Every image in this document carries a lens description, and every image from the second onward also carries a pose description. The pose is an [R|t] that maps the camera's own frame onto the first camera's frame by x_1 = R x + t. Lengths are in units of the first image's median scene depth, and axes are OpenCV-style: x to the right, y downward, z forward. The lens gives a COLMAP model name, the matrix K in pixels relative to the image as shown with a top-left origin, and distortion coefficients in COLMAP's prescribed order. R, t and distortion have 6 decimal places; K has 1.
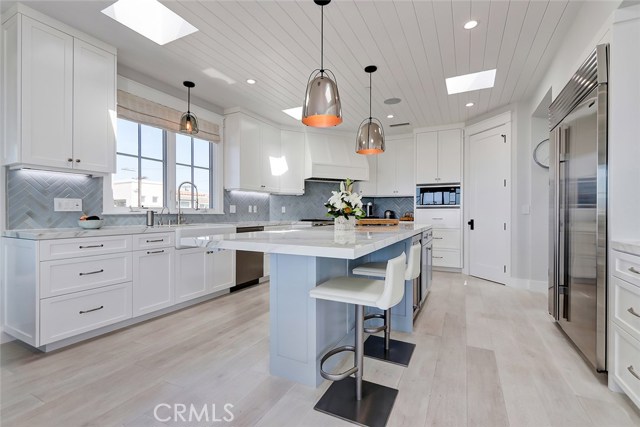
lens RADIAL K [[297.5, 0, 307.2], [0, 297.5, 212.6], [0, 0, 1]] dist [-0.002511, -0.000767]
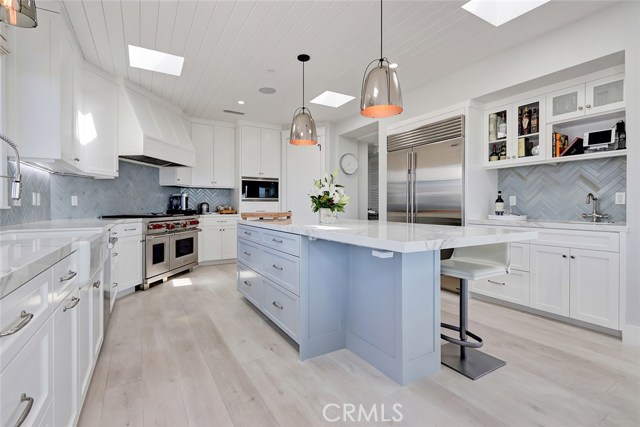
lens RADIAL K [[299.7, 0, 317.8], [0, 299.7, 210.5], [0, 0, 1]] dist [-0.000108, -0.000255]
pose [[0.513406, -0.017459, 0.857968, -0.427765], [0.002012, 0.999815, 0.019141, -0.000638], [-0.858143, -0.008101, 0.513346, 0.320965]]
